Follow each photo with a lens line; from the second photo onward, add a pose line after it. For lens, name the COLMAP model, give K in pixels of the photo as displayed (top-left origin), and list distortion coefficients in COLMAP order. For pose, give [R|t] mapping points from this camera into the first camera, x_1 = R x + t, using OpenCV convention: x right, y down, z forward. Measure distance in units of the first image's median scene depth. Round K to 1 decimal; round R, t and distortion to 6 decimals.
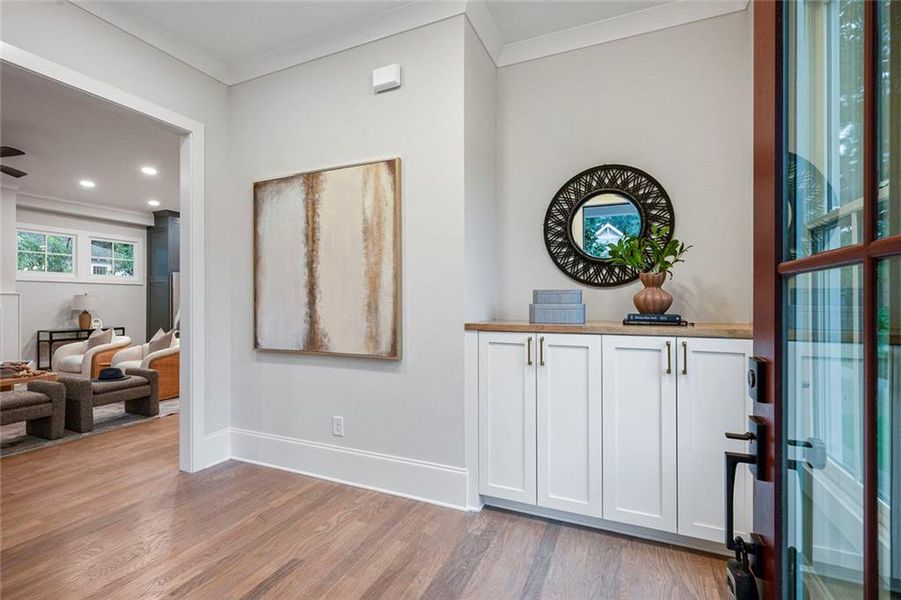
lens RADIAL K [[406.3, 0, 445.7], [0, 406.3, 296.3], [0, 0, 1]] dist [-0.000983, 0.000623]
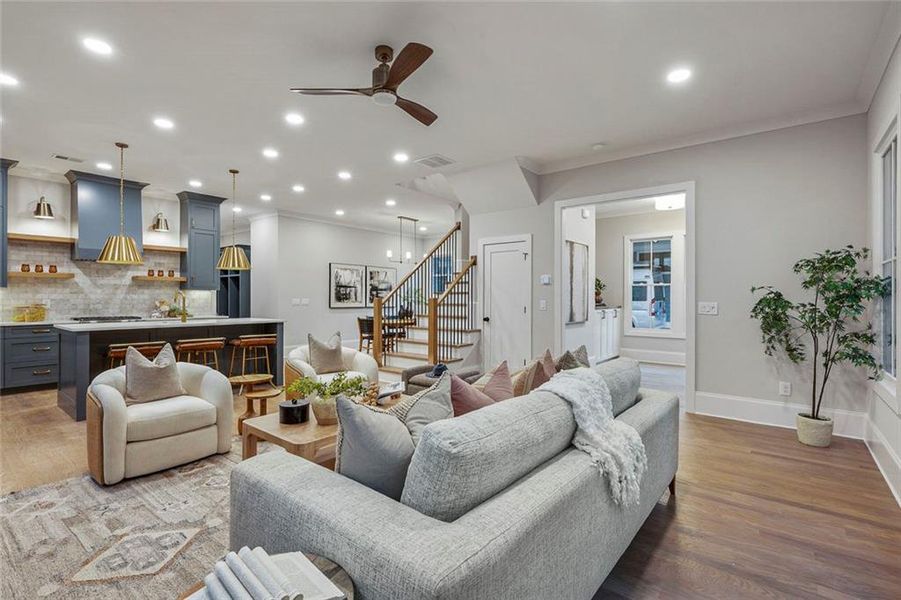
lens RADIAL K [[420.7, 0, 451.1], [0, 420.7, 297.8], [0, 0, 1]] dist [-0.002212, 0.000745]
pose [[0.251233, 0.006455, 0.967905, -2.728913], [-0.013729, 0.999901, -0.003105, 0.018394], [-0.967829, -0.012508, 0.251297, 1.057481]]
